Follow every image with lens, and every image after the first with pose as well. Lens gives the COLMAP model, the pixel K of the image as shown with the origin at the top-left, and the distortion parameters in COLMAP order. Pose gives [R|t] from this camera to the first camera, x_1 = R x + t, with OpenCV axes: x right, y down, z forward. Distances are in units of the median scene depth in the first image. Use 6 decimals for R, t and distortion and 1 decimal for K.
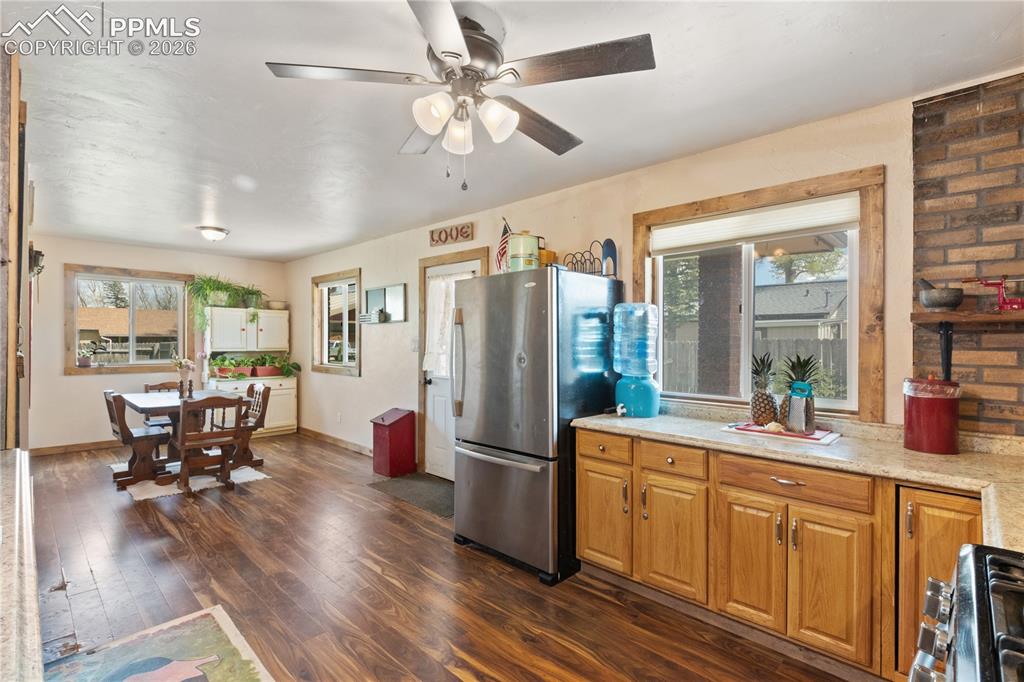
lens RADIAL K [[476.1, 0, 509.2], [0, 476.1, 345.3], [0, 0, 1]] dist [-0.003983, -0.001198]
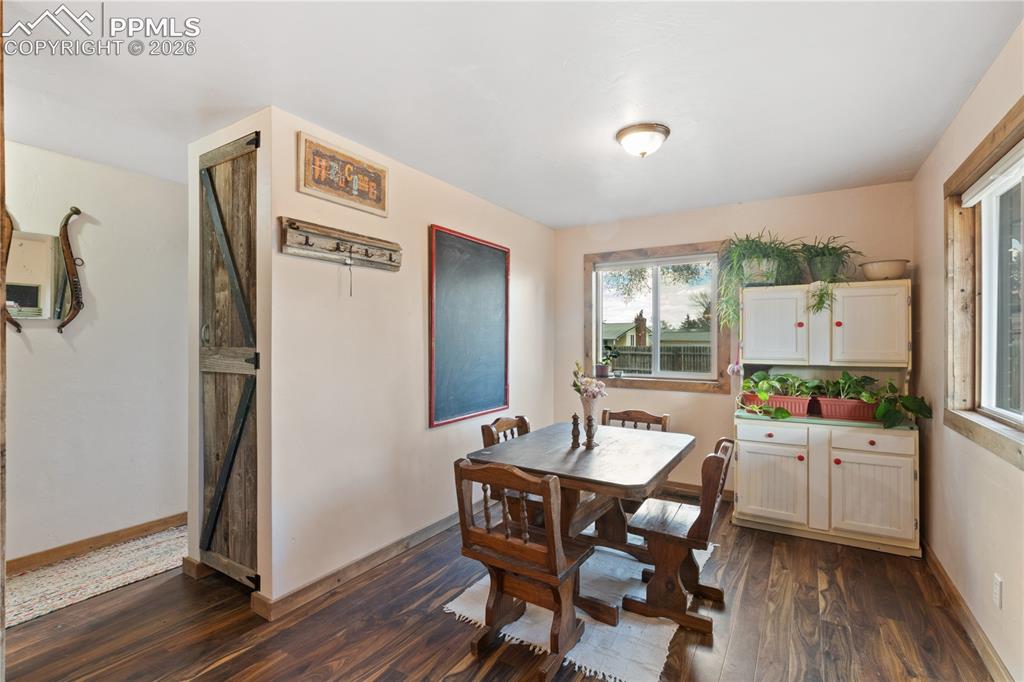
lens RADIAL K [[476.1, 0, 501.9], [0, 476.1, 344.1], [0, 0, 1]] dist [-0.003983, -0.001198]
pose [[0.204830, 0.000200, -0.978798, -0.115753], [-0.010322, 0.999945, -0.001955, -0.007266], [0.978743, 0.010503, 0.204821, 0.589902]]
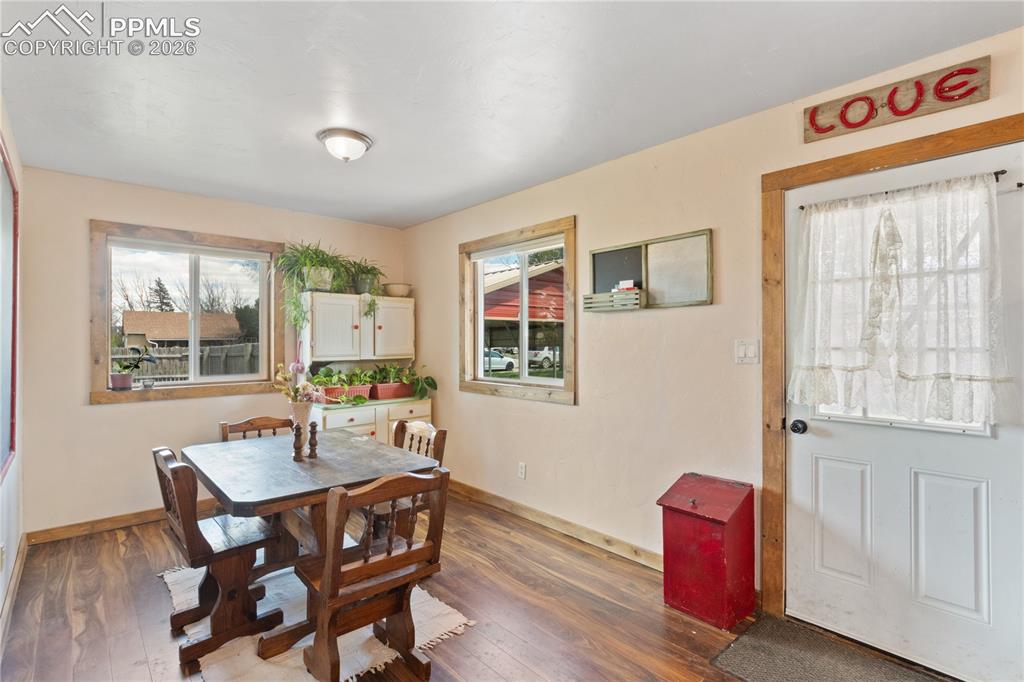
lens RADIAL K [[476.1, 0, 501.9], [0, 476.1, 338.9], [0, 0, 1]] dist [-0.003983, -0.001198]
pose [[0.997521, -0.010981, -0.069511, -0.327765], [0.010039, 0.999853, -0.013883, -0.006149], [0.069653, 0.013150, 0.997485, 0.381211]]
